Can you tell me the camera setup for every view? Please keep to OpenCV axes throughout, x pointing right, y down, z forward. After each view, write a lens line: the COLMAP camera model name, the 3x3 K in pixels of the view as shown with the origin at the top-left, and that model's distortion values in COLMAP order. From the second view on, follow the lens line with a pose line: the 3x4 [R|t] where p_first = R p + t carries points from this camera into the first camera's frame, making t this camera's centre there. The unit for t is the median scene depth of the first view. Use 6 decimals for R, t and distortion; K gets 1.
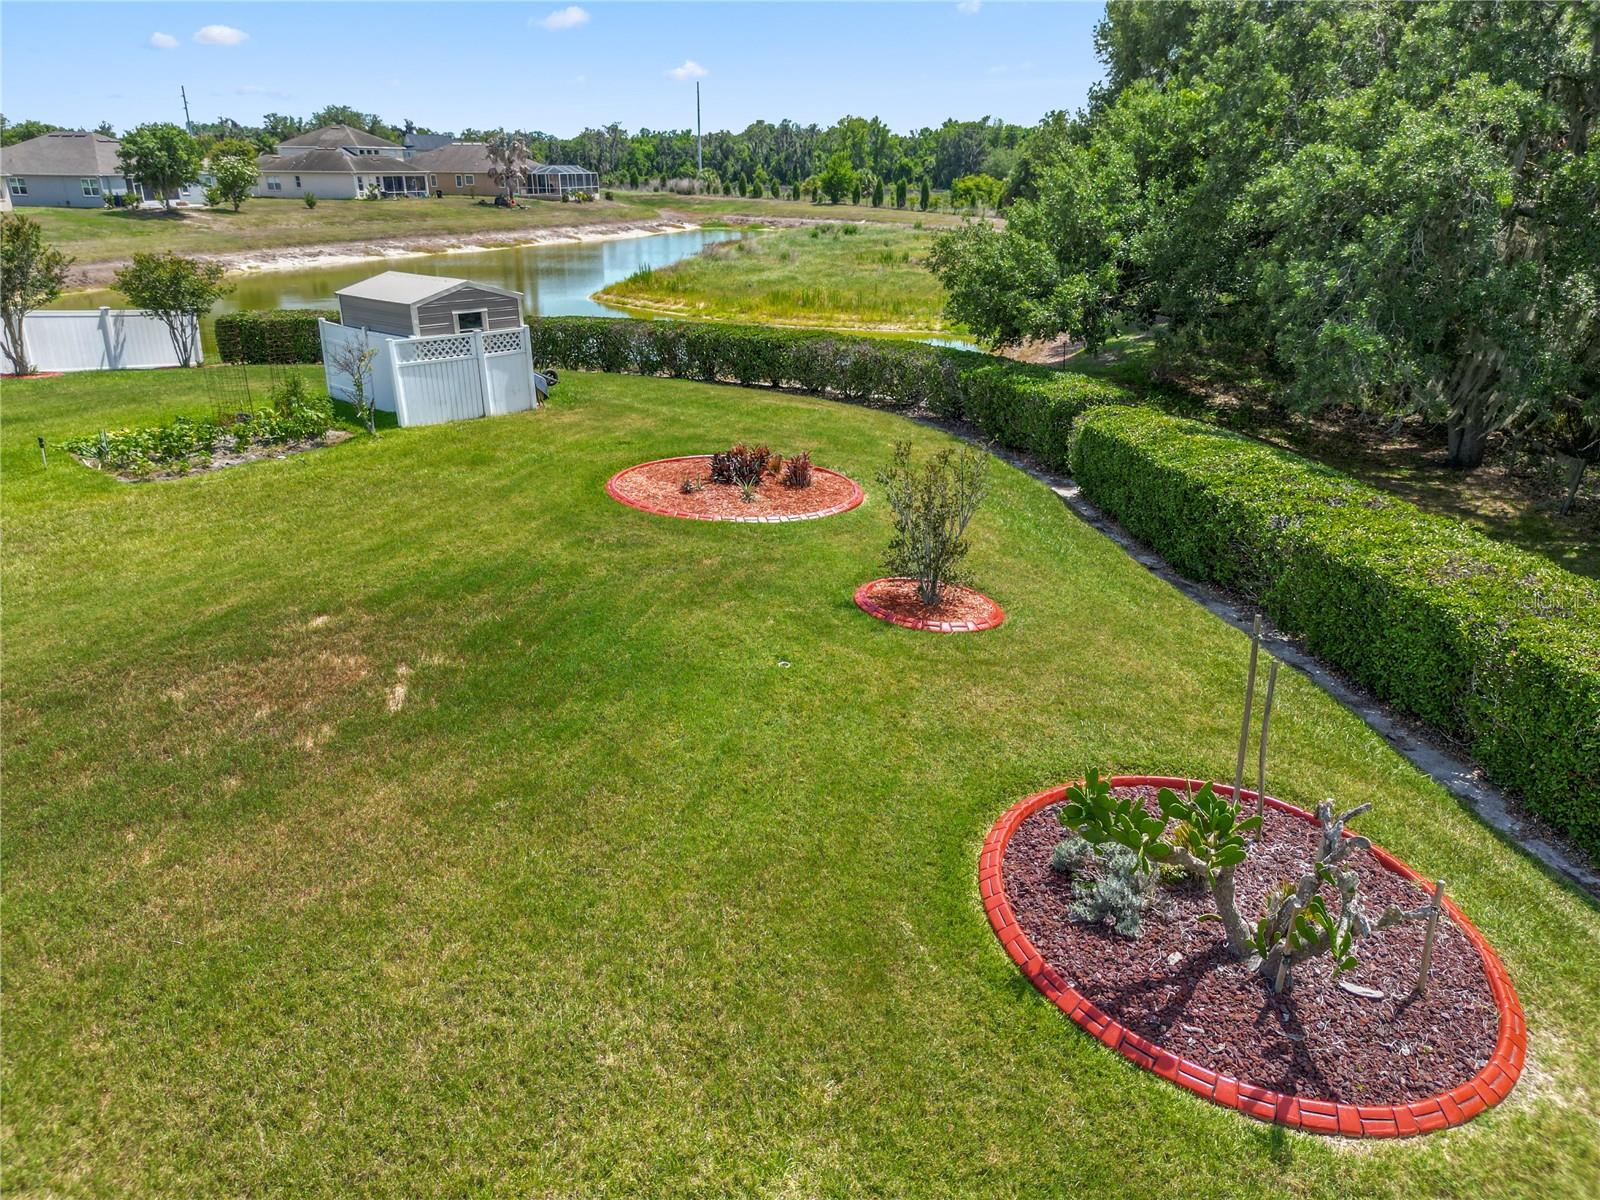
lens RADIAL K [[1116.5, 0, 800.0], [0, 1116.5, 600.0], [0, 0, 1]] dist [0.077152, -0.075320]
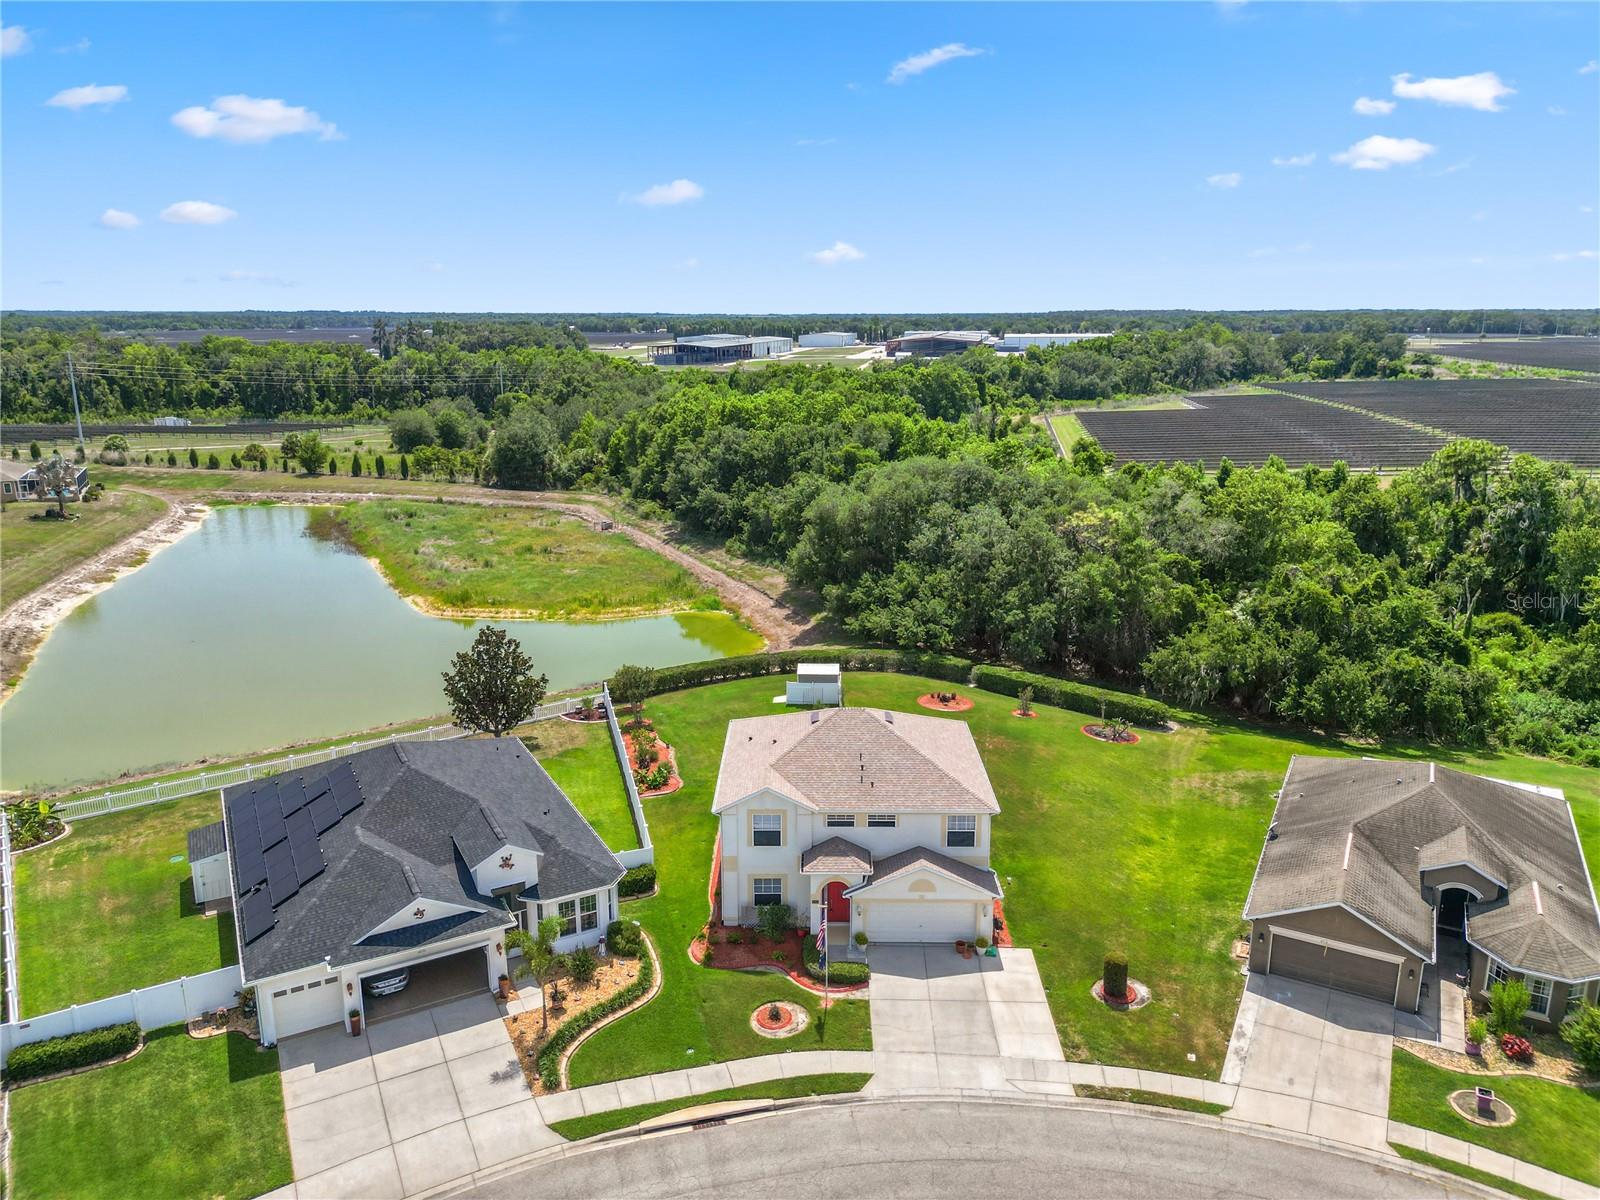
lens RADIAL K [[1118.9, 0, 800.0], [0, 1118.9, 600.0], [0, 0, 1]] dist [0.075242, -0.075954]
pose [[0.763281, -0.154661, 0.627281, -0.345260], [0.230234, 0.972295, -0.040423, -0.048065], [-0.603651, 0.175275, 0.777743, -0.237134]]
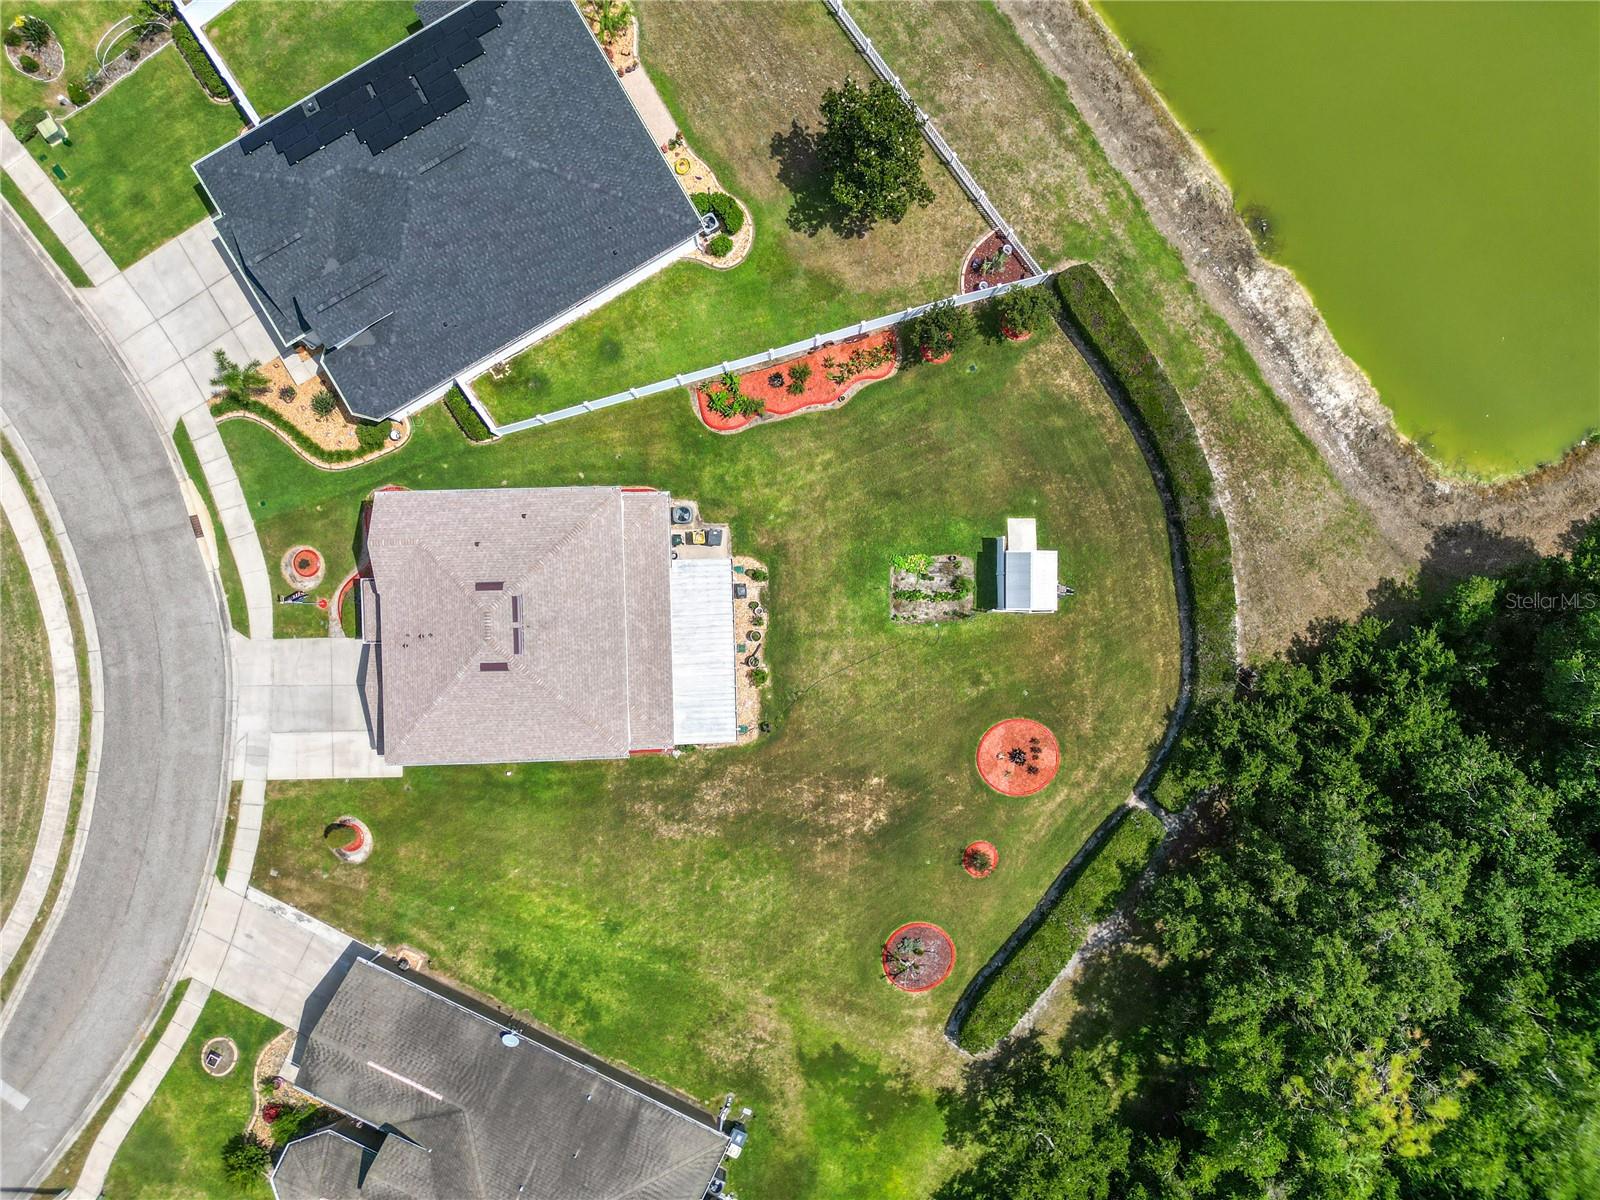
lens RADIAL K [[1116.5, 0, 800.0], [0, 1116.5, 600.0], [0, 0, 1]] dist [0.077152, -0.075320]
pose [[0.674696, 0.738007, 0.011432, -0.091990], [-0.278966, 0.240635, 0.929663, -0.323642], [0.683347, -0.630429, 0.368234, -0.039515]]
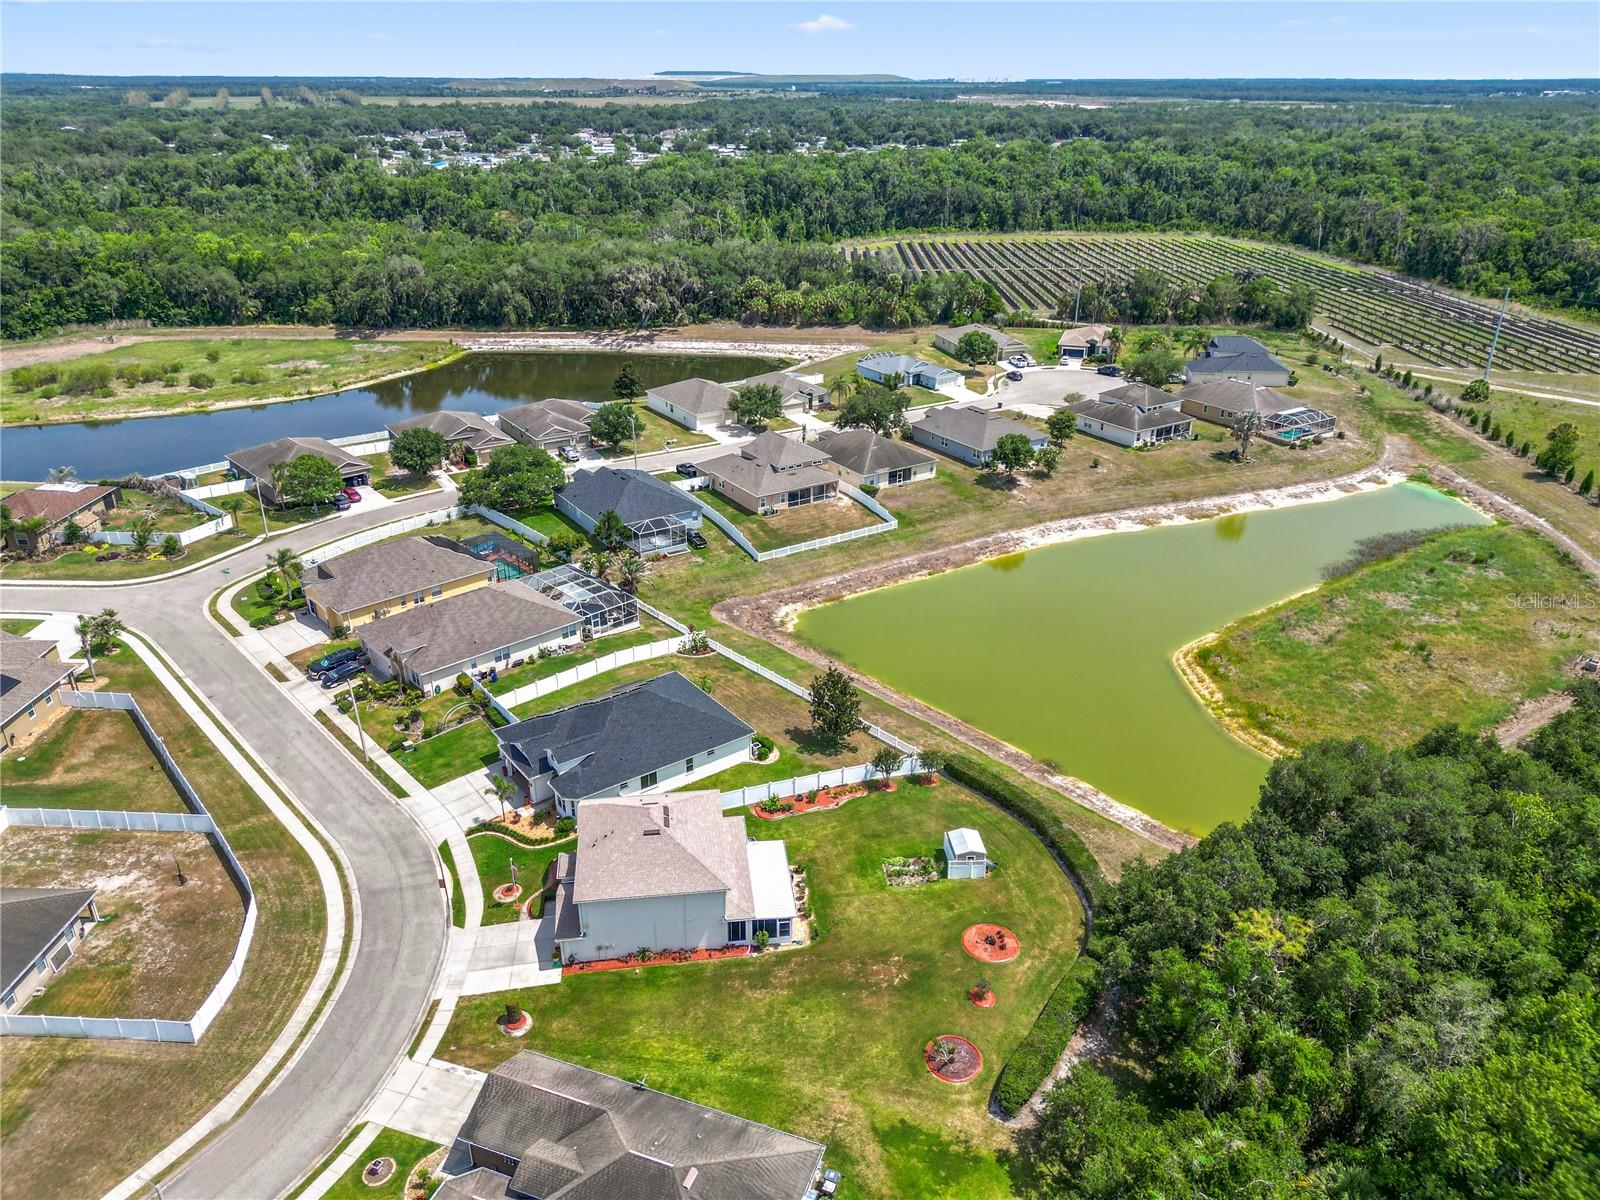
lens RADIAL K [[1141.6, 0, 800.0], [0, 1141.6, 600.0], [0, 0, 1]] dist [0.047918, 0.000383]
pose [[0.743947, 0.289153, -0.602439, 0.192360], [-0.251118, 0.956427, 0.148953, -0.211463], [0.619259, 0.040469, 0.784143, -0.355502]]
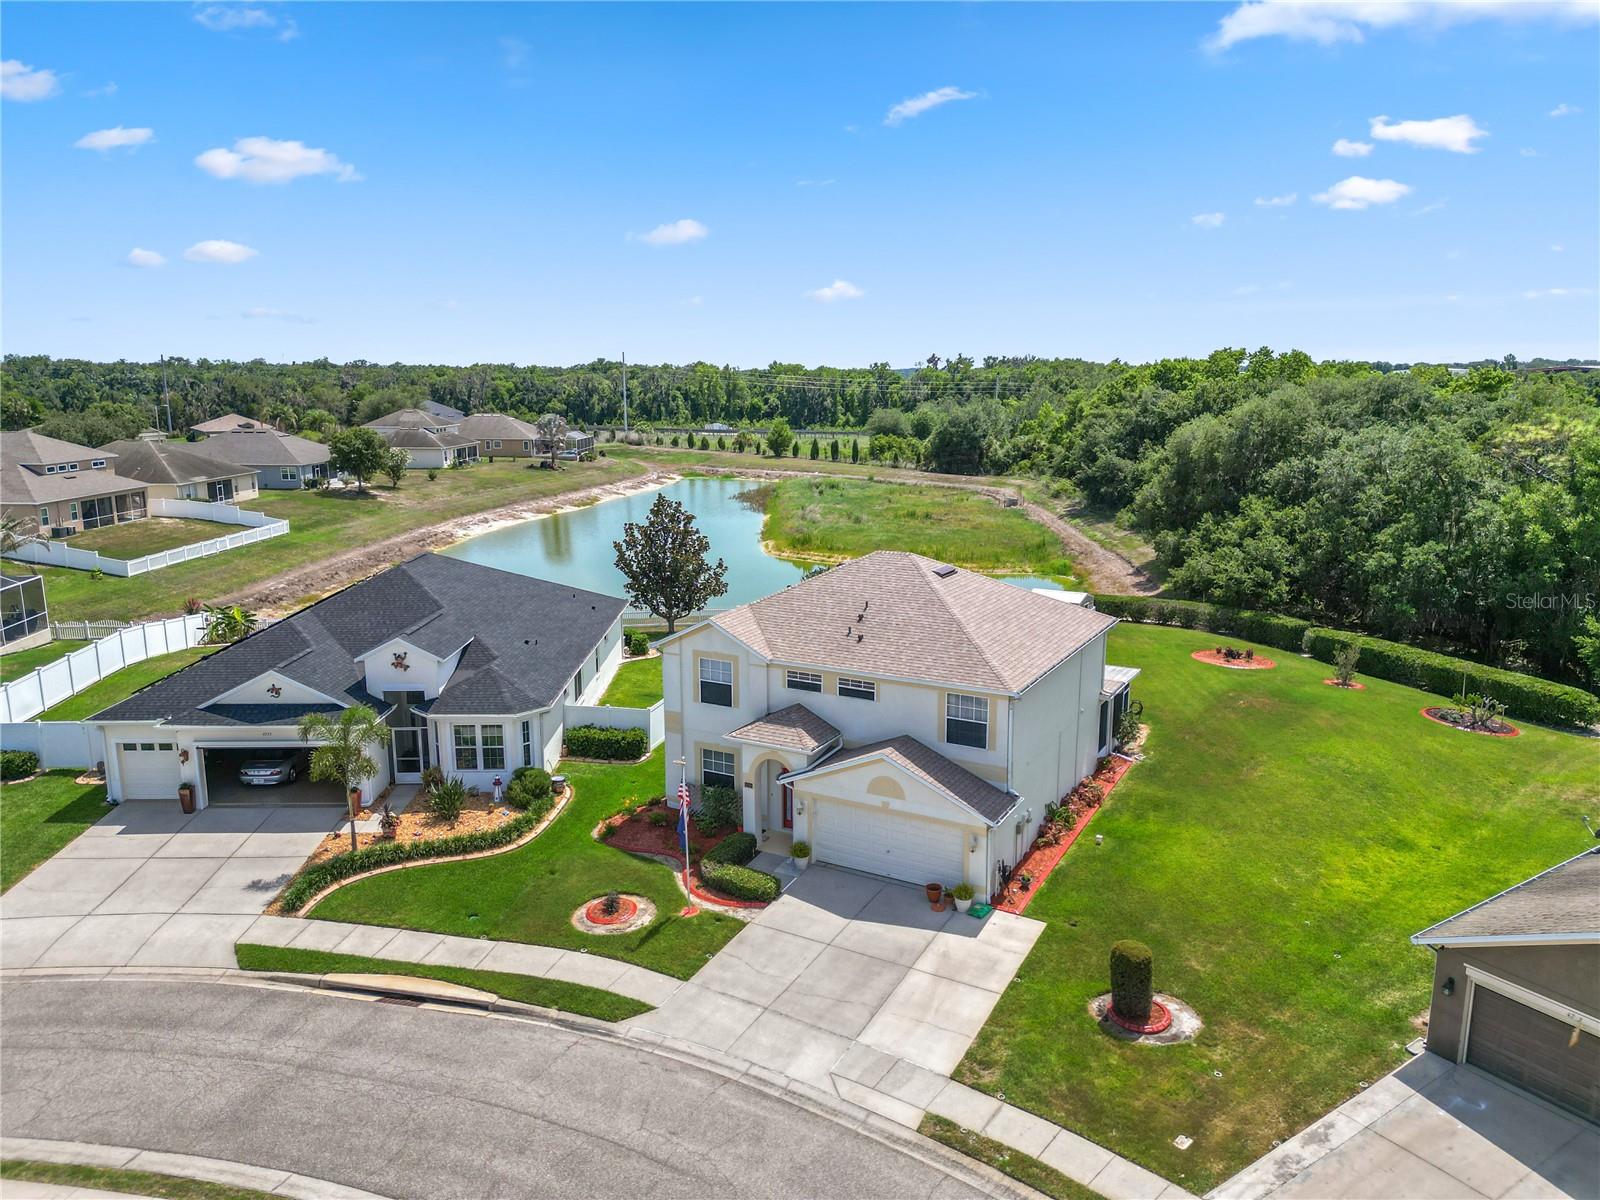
lens RADIAL K [[1116.5, 0, 800.0], [0, 1116.5, 600.0], [0, 0, 1]] dist [0.077152, -0.075320]
pose [[0.978724, -0.039109, 0.201421, -0.202635], [0.072523, 0.984238, -0.161292, 0.017228], [-0.191938, 0.172468, 0.966134, -0.204871]]
